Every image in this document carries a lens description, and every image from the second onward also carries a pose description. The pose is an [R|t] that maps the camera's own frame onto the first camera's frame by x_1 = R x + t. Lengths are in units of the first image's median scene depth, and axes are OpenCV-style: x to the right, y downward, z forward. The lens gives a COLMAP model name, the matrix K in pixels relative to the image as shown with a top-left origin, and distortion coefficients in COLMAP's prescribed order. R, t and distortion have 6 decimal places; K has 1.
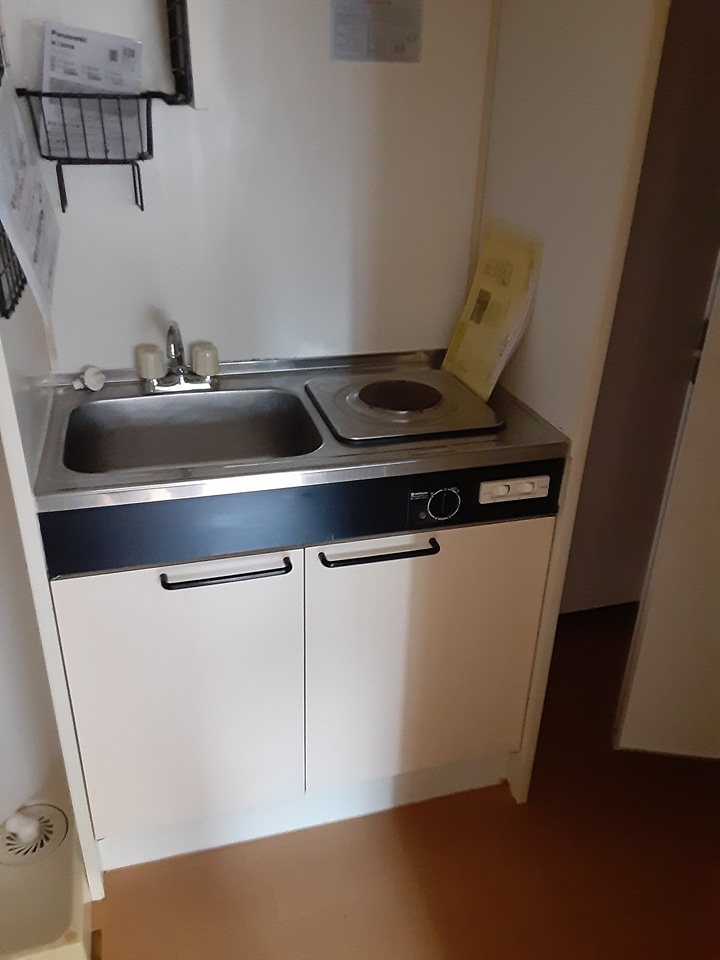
lens RADIAL K [[766.5, 0, 350.5], [0, 766.5, 478.4], [0, 0, 1]] dist [0.136769, -0.214180]
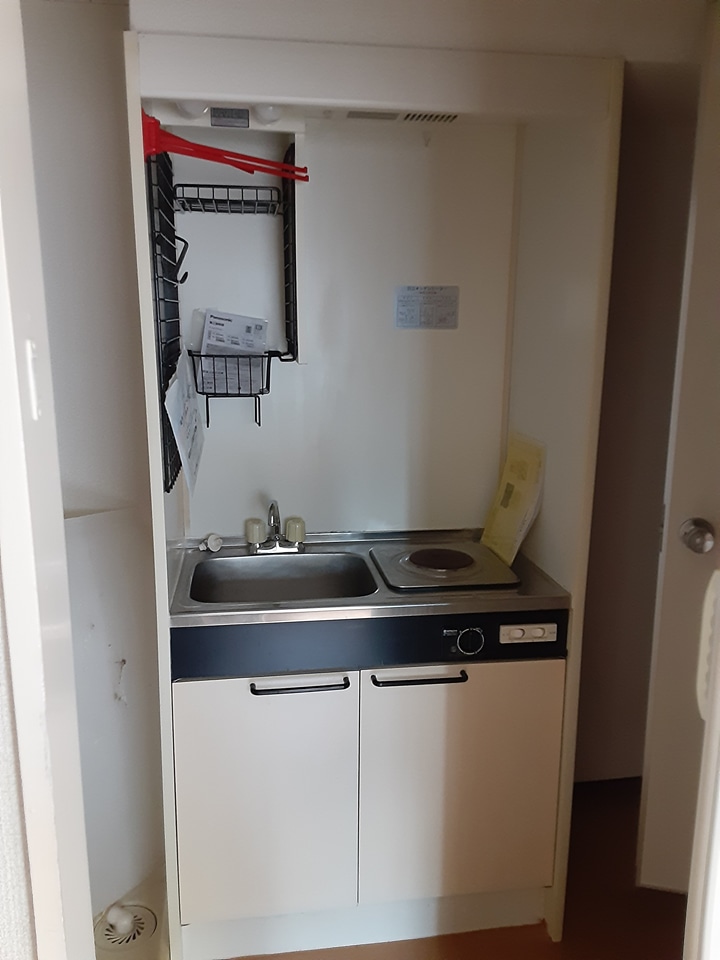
lens RADIAL K [[766.5, 0, 350.5], [0, 766.5, 478.4], [0, 0, 1]] dist [0.136769, -0.214180]
pose [[0.992037, 0.011465, -0.125424, 0.077611], [-0.043928, 0.964810, -0.259255, 0.108586], [0.118038, 0.262700, 0.957630, -0.308185]]
